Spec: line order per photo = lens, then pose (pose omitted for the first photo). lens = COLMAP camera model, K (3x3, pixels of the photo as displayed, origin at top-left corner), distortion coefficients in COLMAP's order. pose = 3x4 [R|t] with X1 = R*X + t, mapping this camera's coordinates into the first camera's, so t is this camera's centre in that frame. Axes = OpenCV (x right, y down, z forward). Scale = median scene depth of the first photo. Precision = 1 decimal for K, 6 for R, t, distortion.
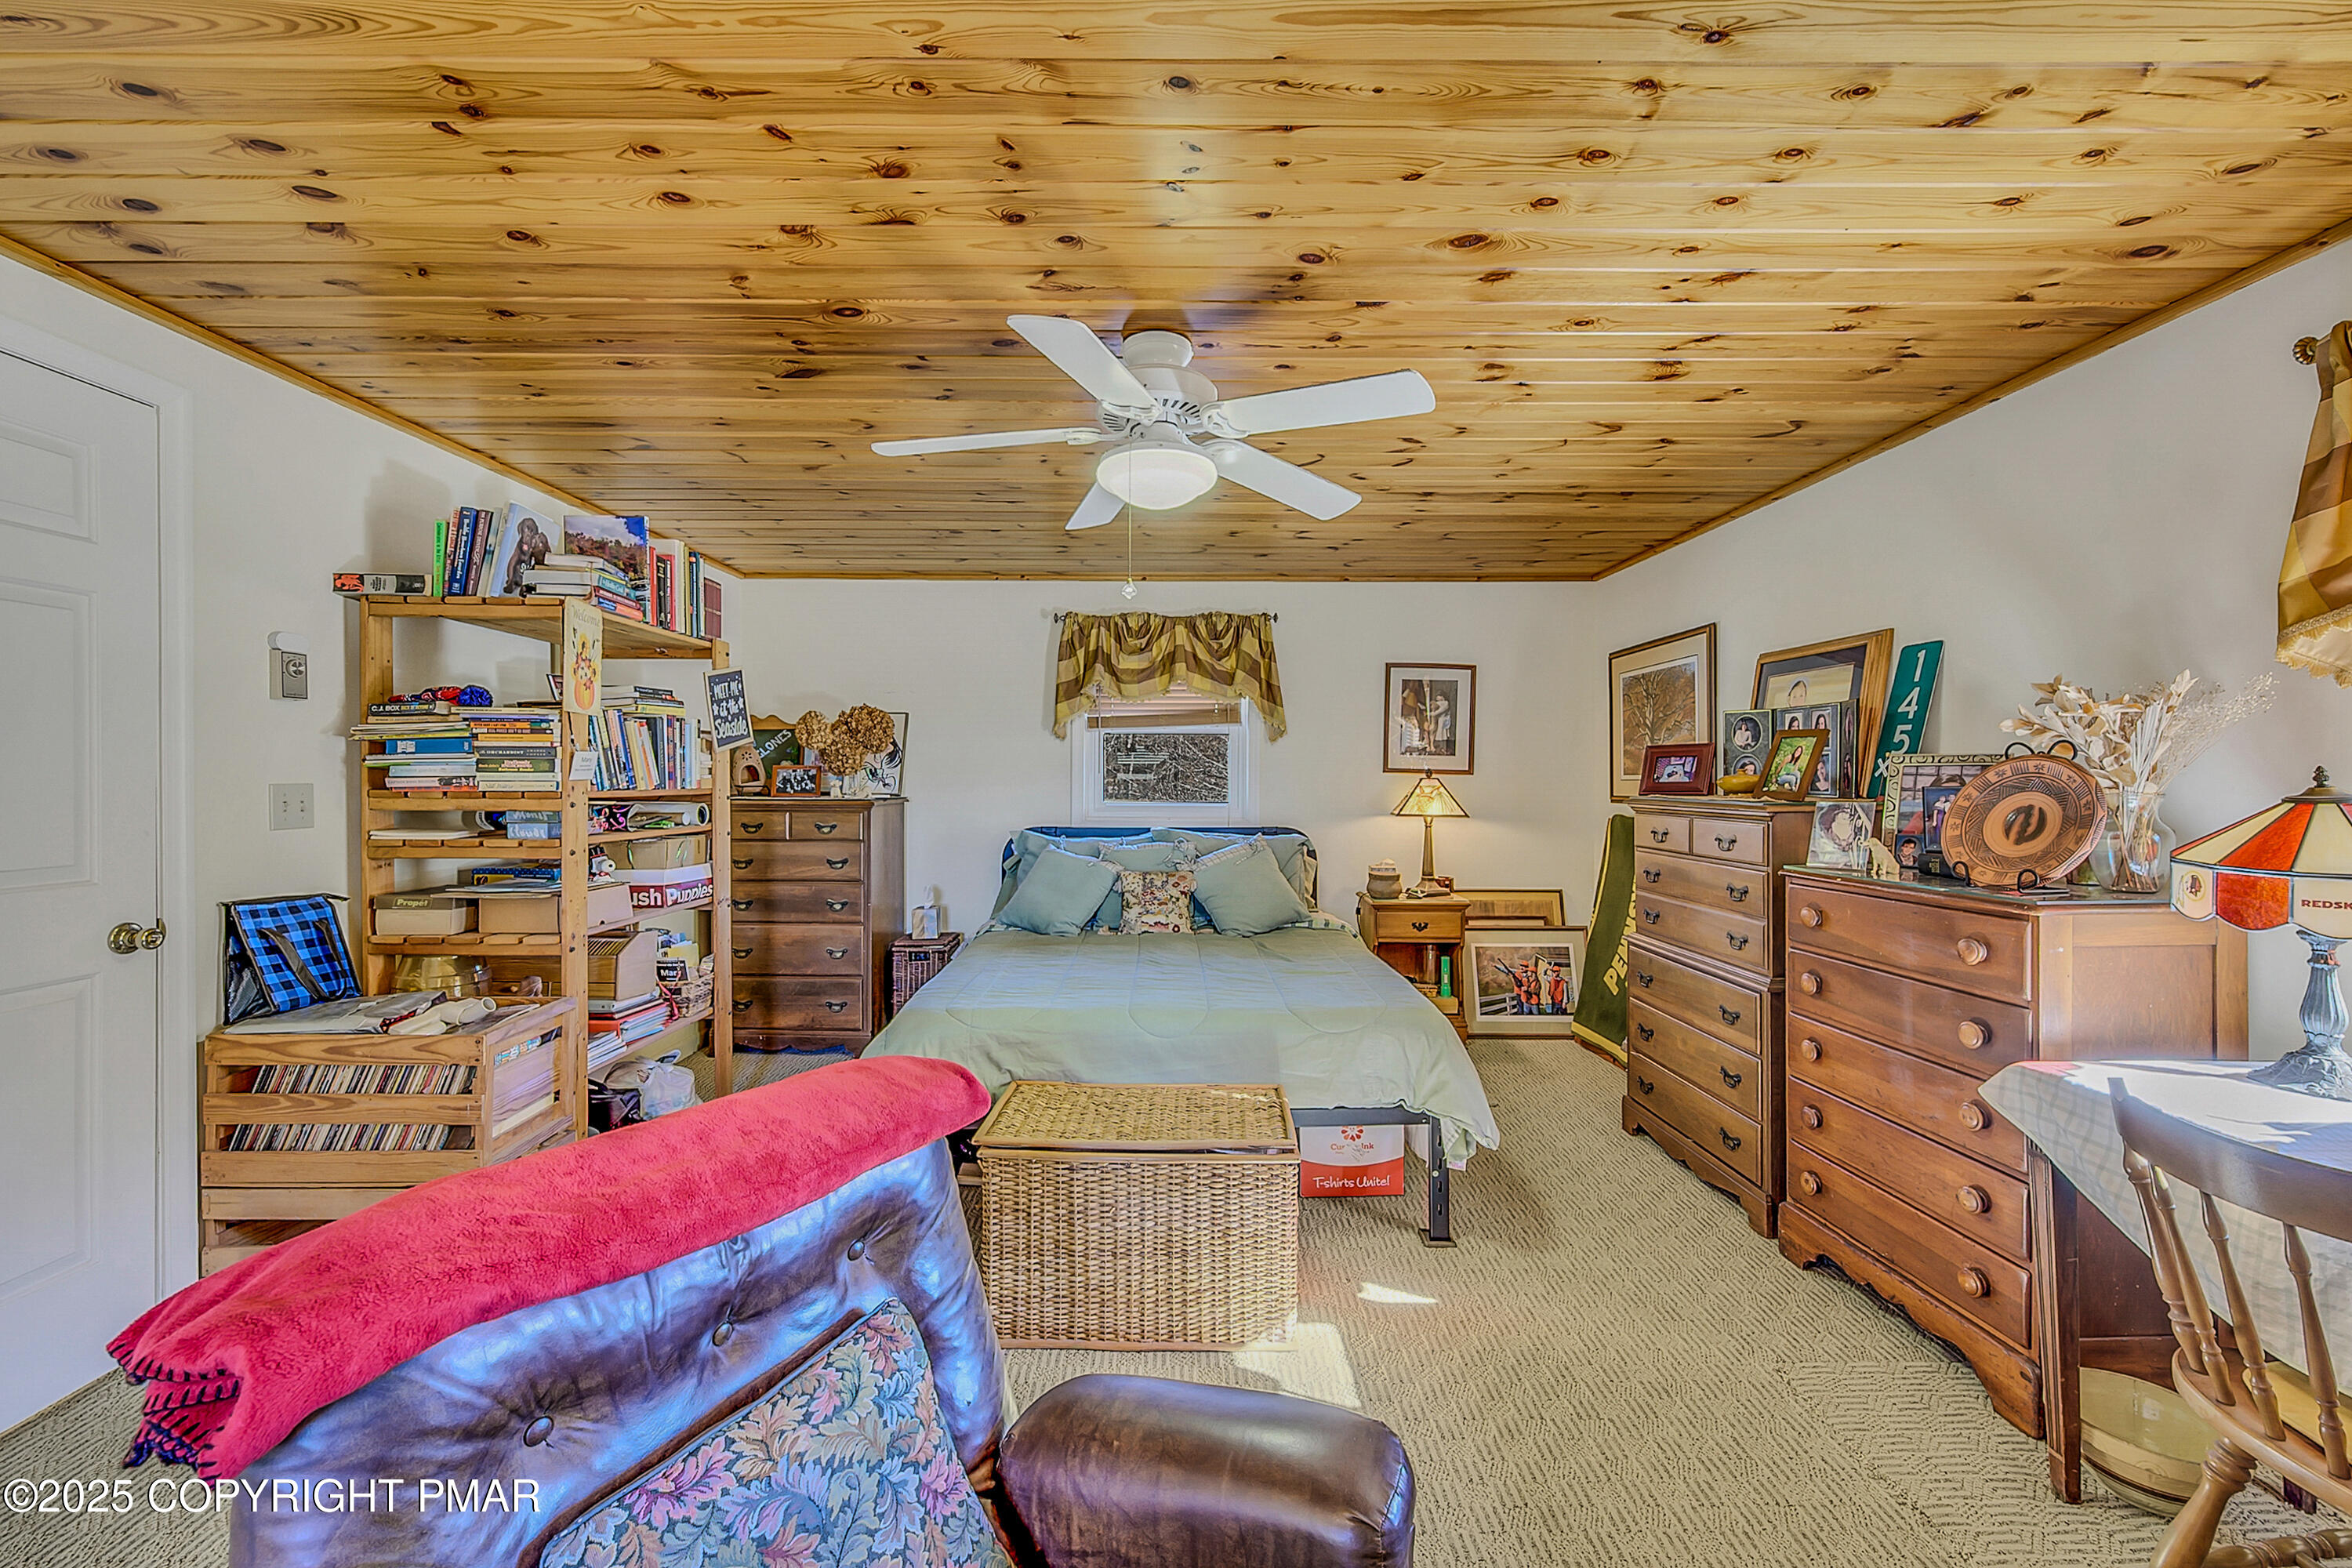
lens RADIAL K [[936.4, 0, 1177.7], [0, 936.4, 774.5], [0, 0, 1]] dist [-0.001639, -0.000223]
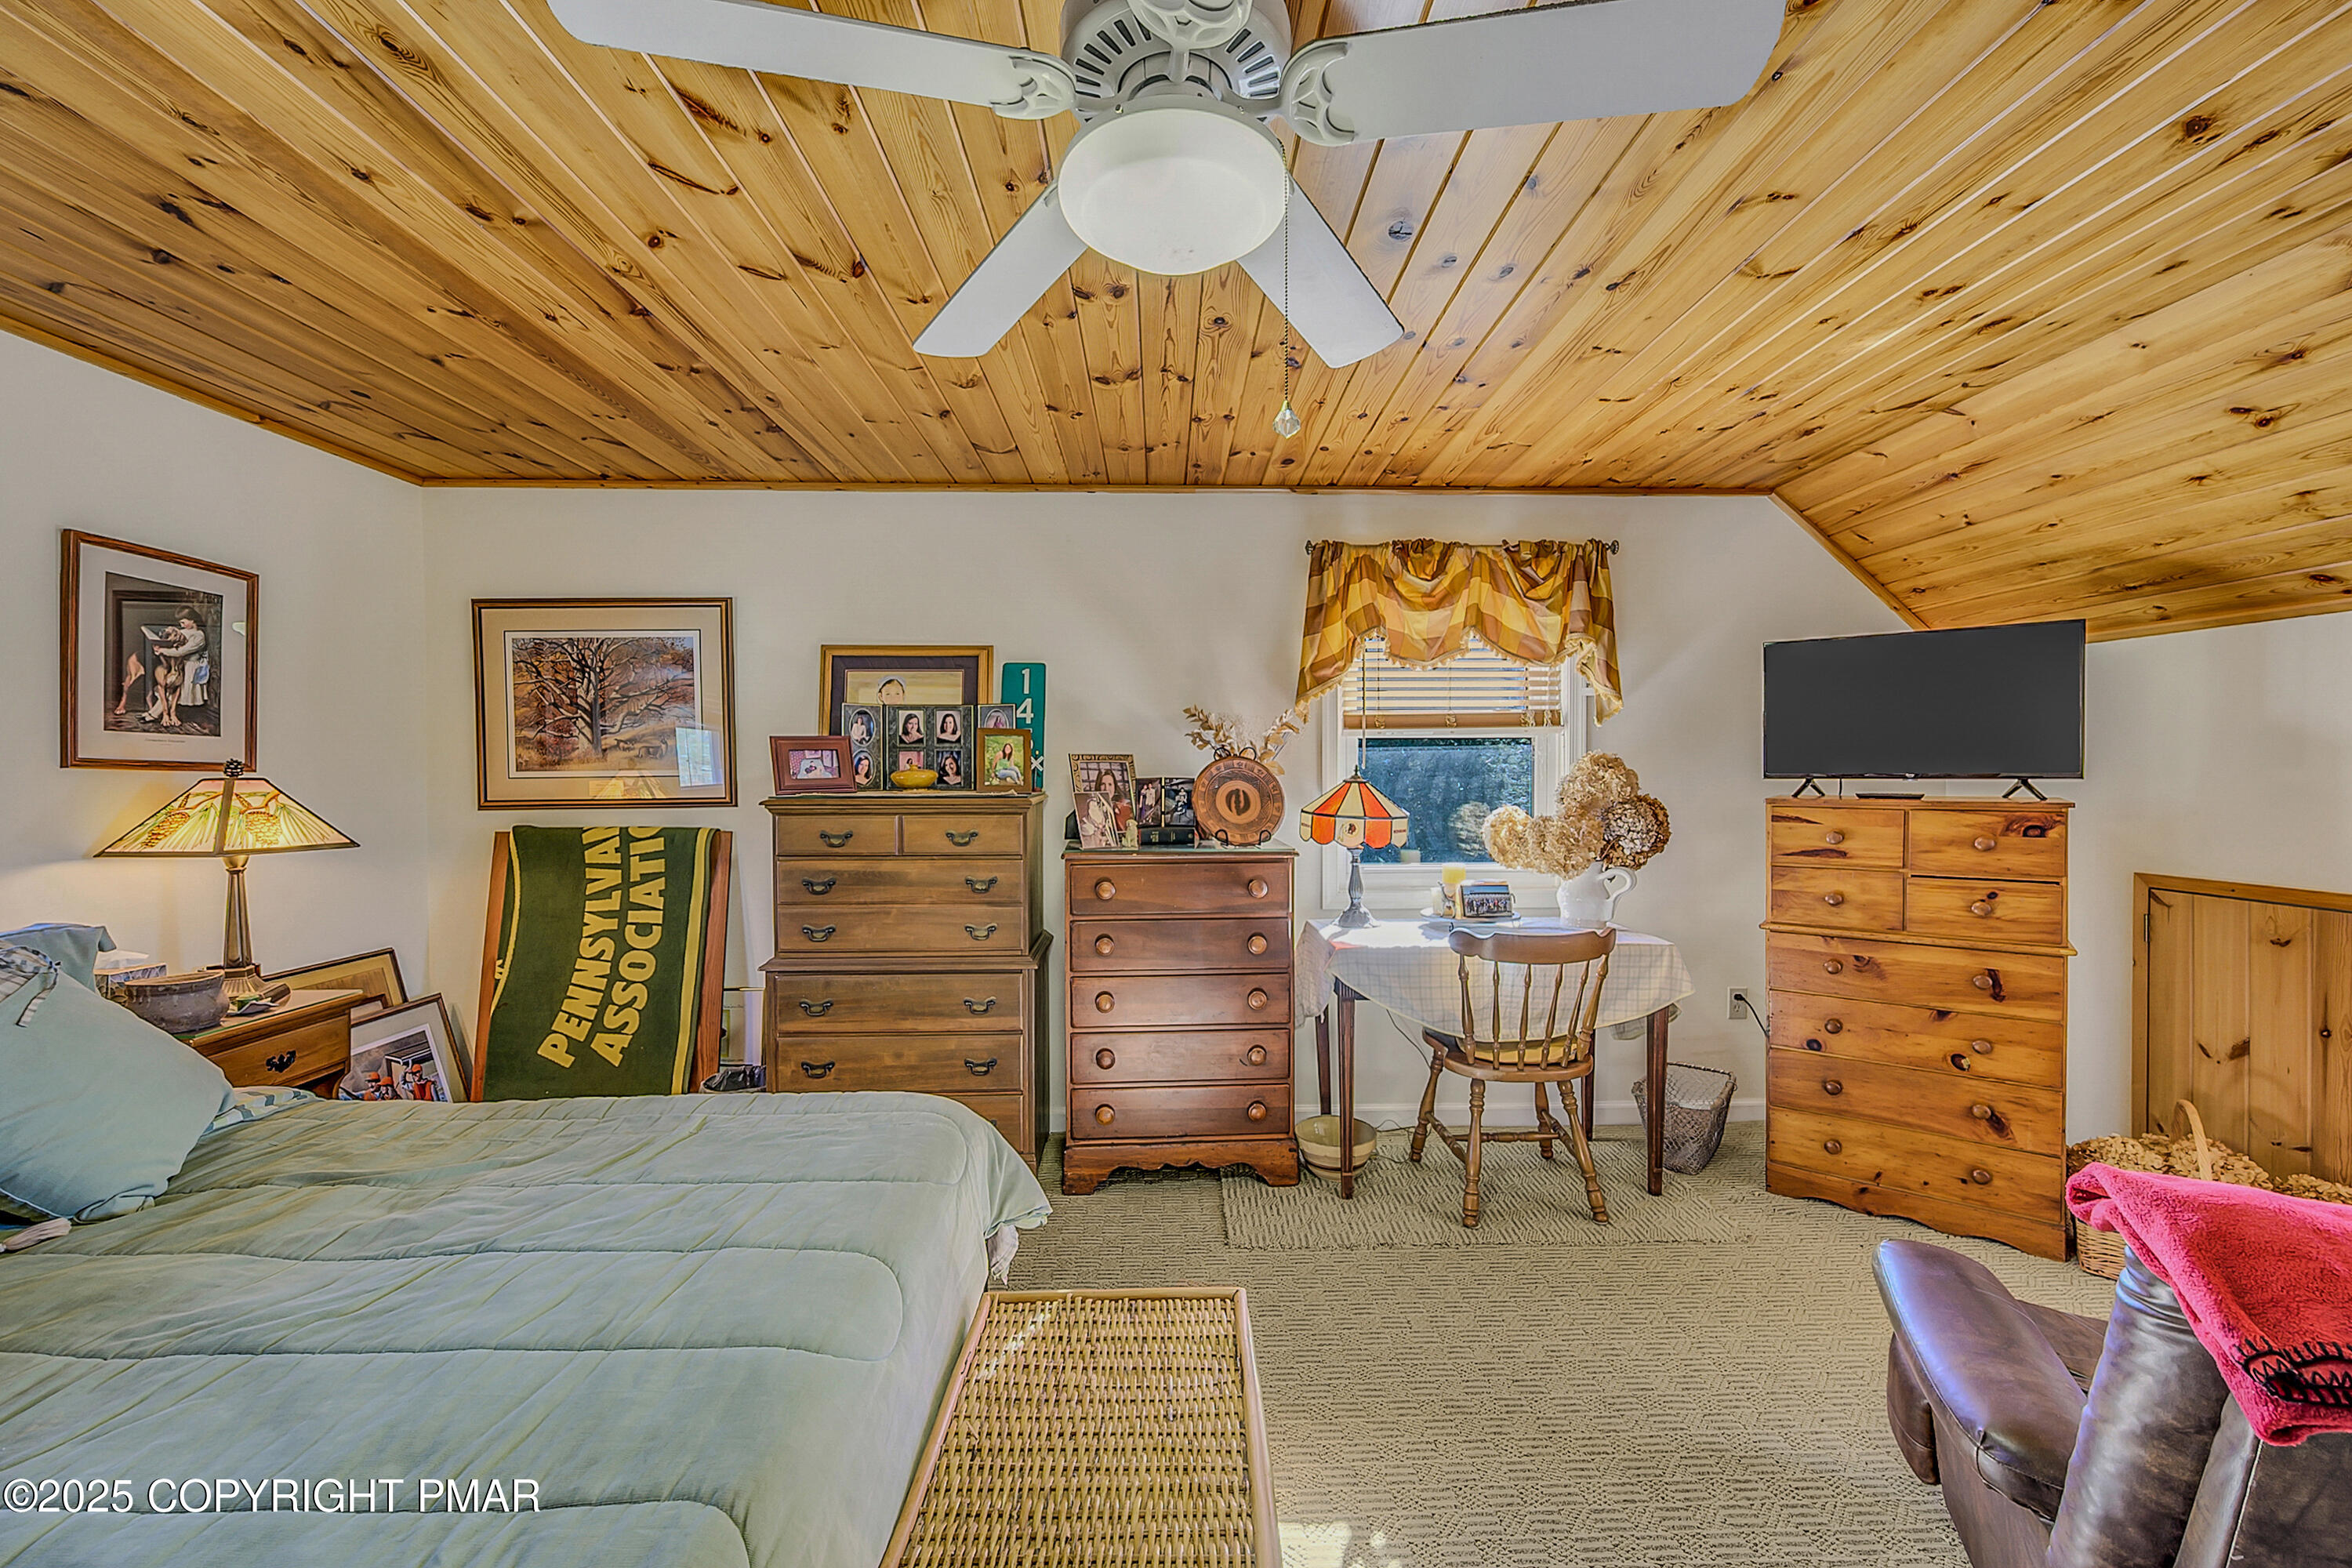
lens RADIAL K [[936.4, 0, 1189.1], [0, 936.4, 781.4], [0, 0, 1]] dist [-0.001639, -0.000223]
pose [[-0.027830, -0.013005, 0.999528, -0.407041], [0.002152, 0.999912, 0.013070, 0.000032], [-0.999610, 0.002515, -0.027800, 0.749928]]
